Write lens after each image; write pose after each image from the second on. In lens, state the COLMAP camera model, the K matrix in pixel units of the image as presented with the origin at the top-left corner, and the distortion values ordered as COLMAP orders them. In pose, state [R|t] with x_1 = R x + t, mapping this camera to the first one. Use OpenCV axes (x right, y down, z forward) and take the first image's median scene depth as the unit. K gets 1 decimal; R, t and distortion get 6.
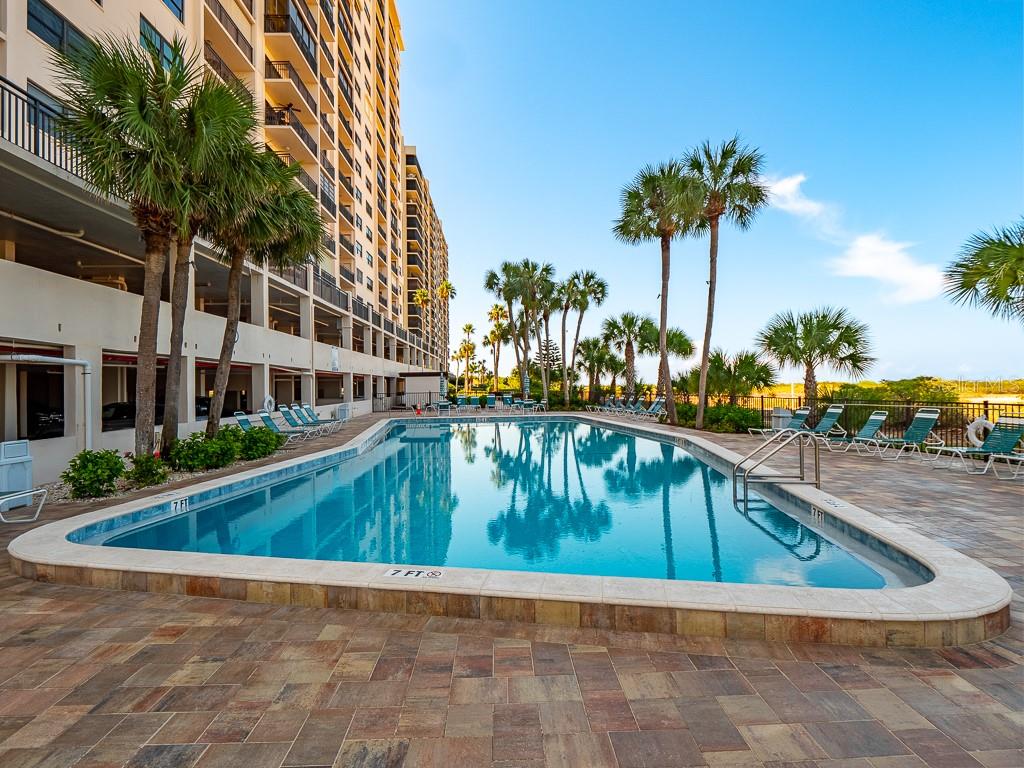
lens RADIAL K [[510.8, 0, 505.1], [0, 510.8, 384.6], [0, 0, 1]] dist [-0.012867, -0.000780]
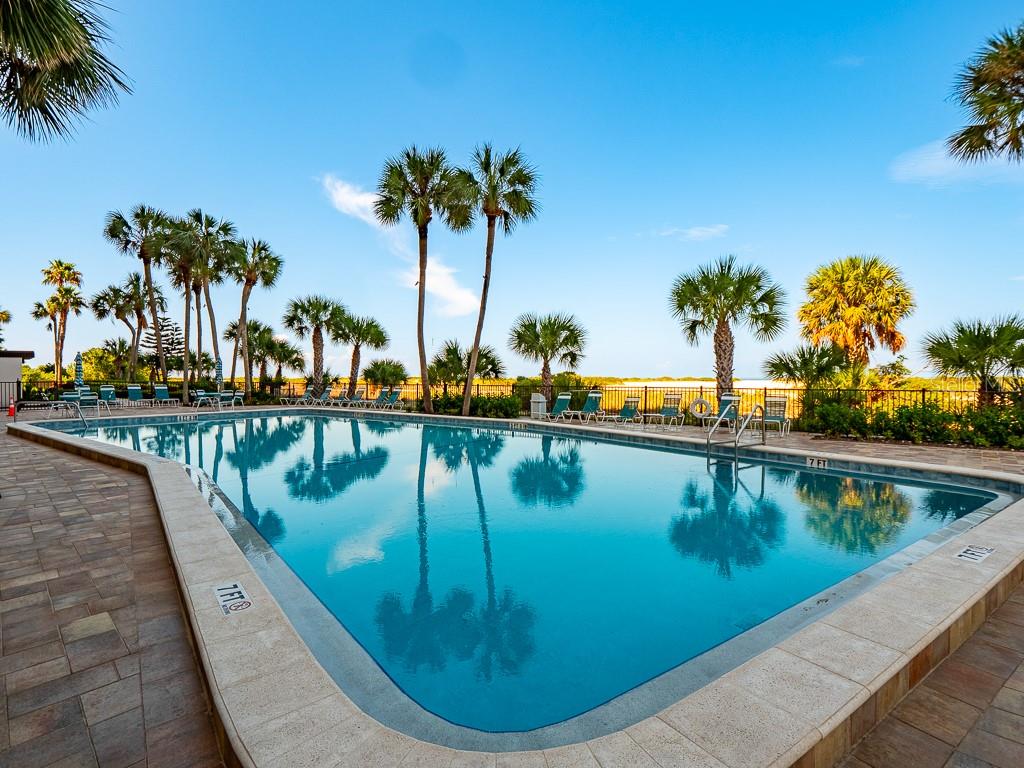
lens RADIAL K [[504.9, 0, 510.2], [0, 504.9, 376.2], [0, 0, 1]] dist [-0.010353, -0.002171]
pose [[0.686762, 0.013548, 0.726757, -0.157017], [-0.009703, 0.999908, -0.009471, 0.007082], [-0.726818, -0.000547, 0.686830, 0.117064]]
